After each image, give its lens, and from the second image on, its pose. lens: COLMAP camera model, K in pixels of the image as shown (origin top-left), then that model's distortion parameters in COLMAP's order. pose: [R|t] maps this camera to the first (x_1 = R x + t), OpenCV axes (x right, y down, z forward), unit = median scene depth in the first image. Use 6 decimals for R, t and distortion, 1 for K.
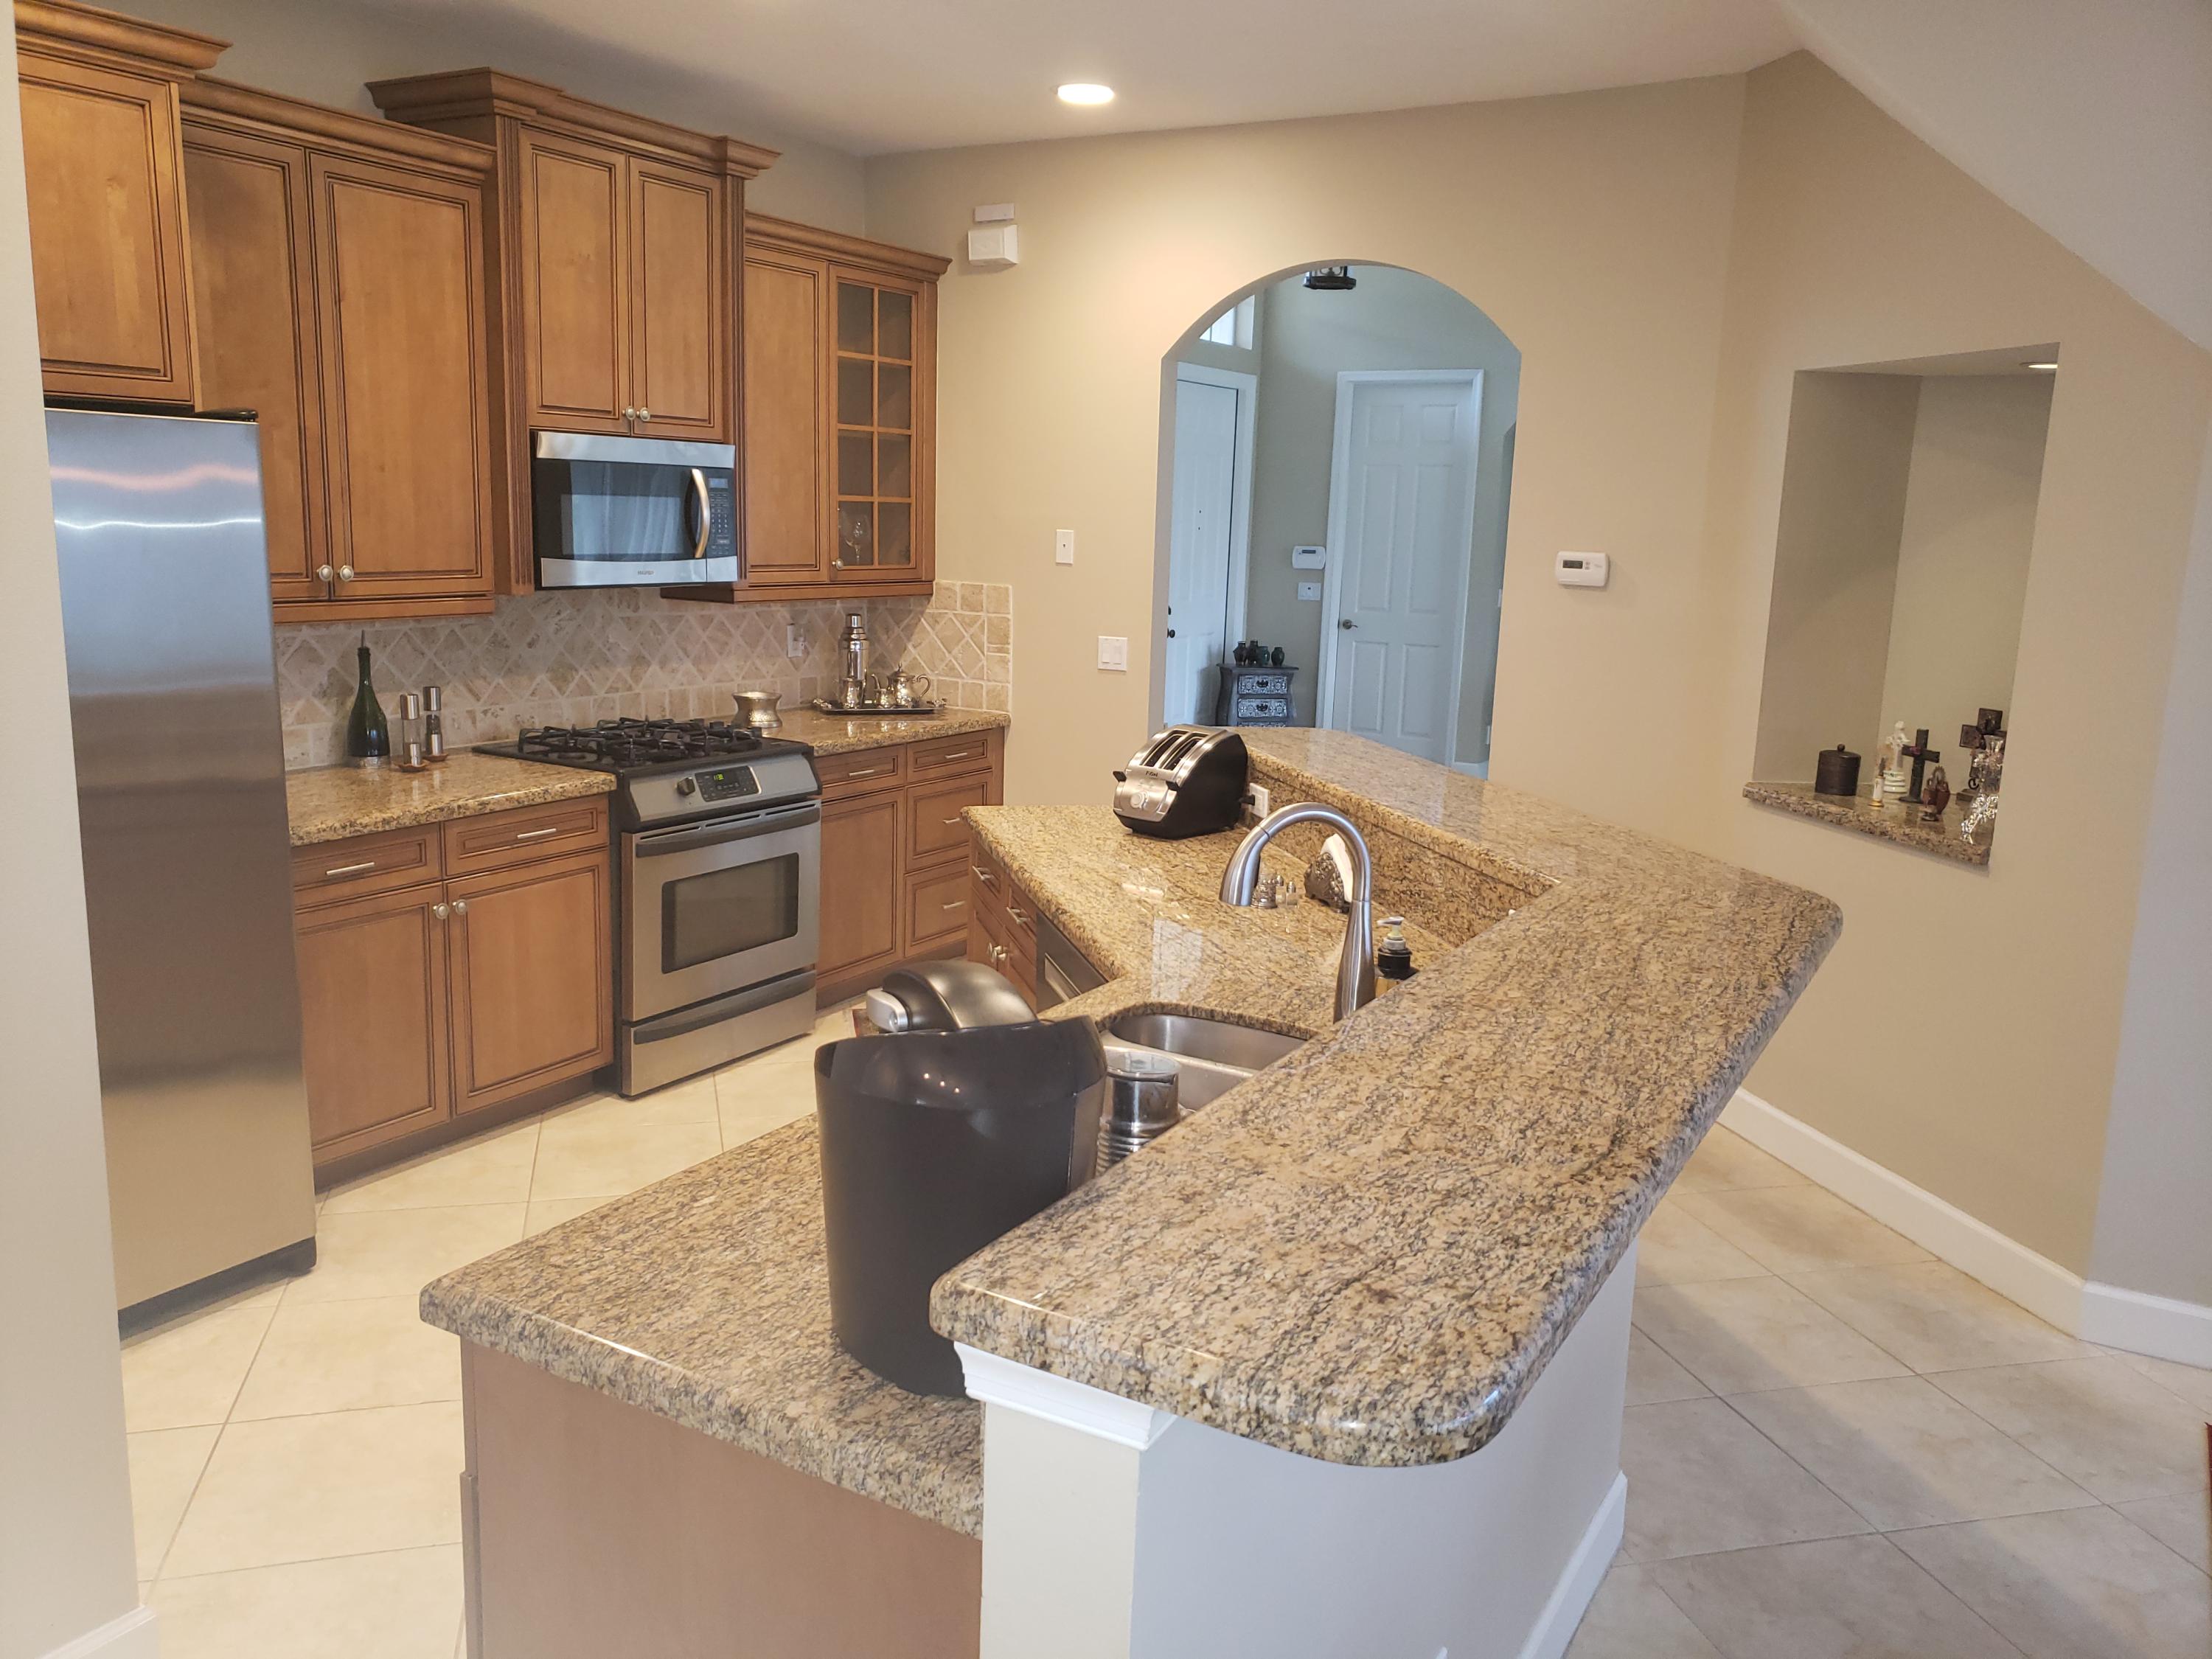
lens RADIAL K [[1715.8, 0, 1096.4], [0, 1715.8, 849.7], [0, 0, 1]] dist [0.008087, -0.012951]
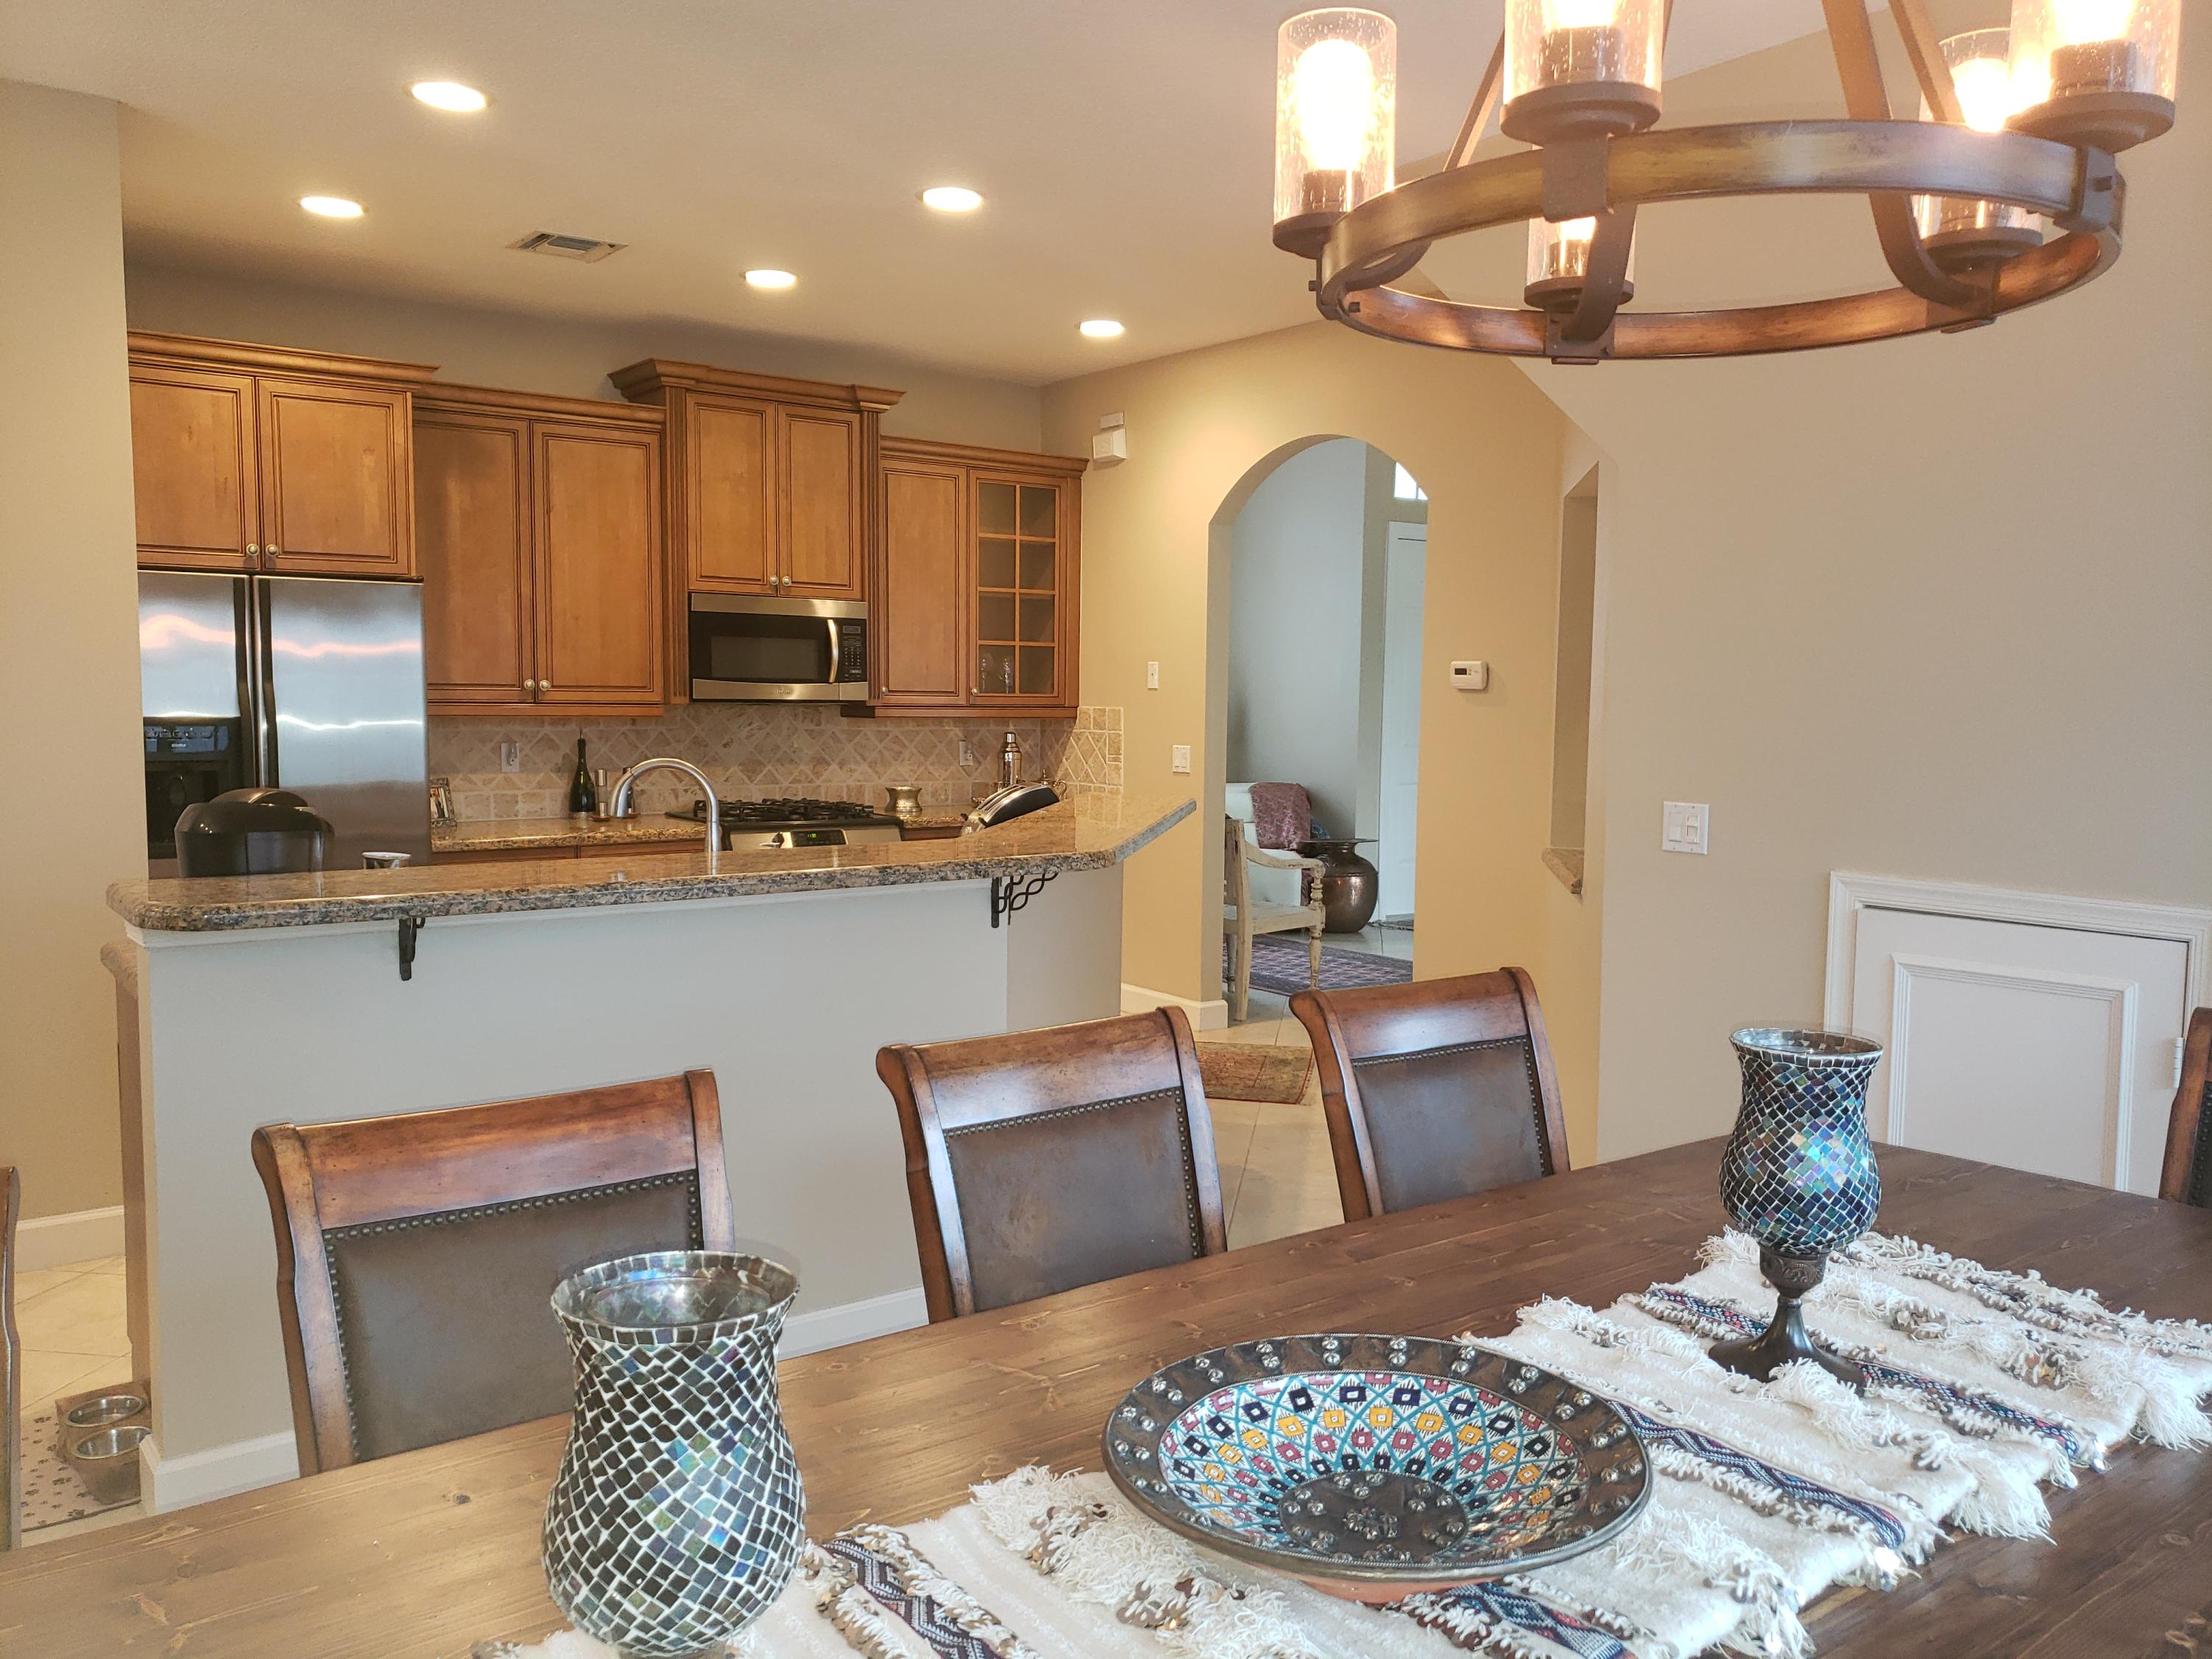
lens RADIAL K [[1715.8, 0, 1149.1], [0, 1715.8, 923.3], [0, 0, 1]] dist [0.008087, -0.012951]
pose [[0.930290, 0.028921, -0.365682, 0.519692], [-0.055141, 0.996585, -0.061459, 0.095302], [0.362656, 0.077339, 0.928708, -0.180911]]
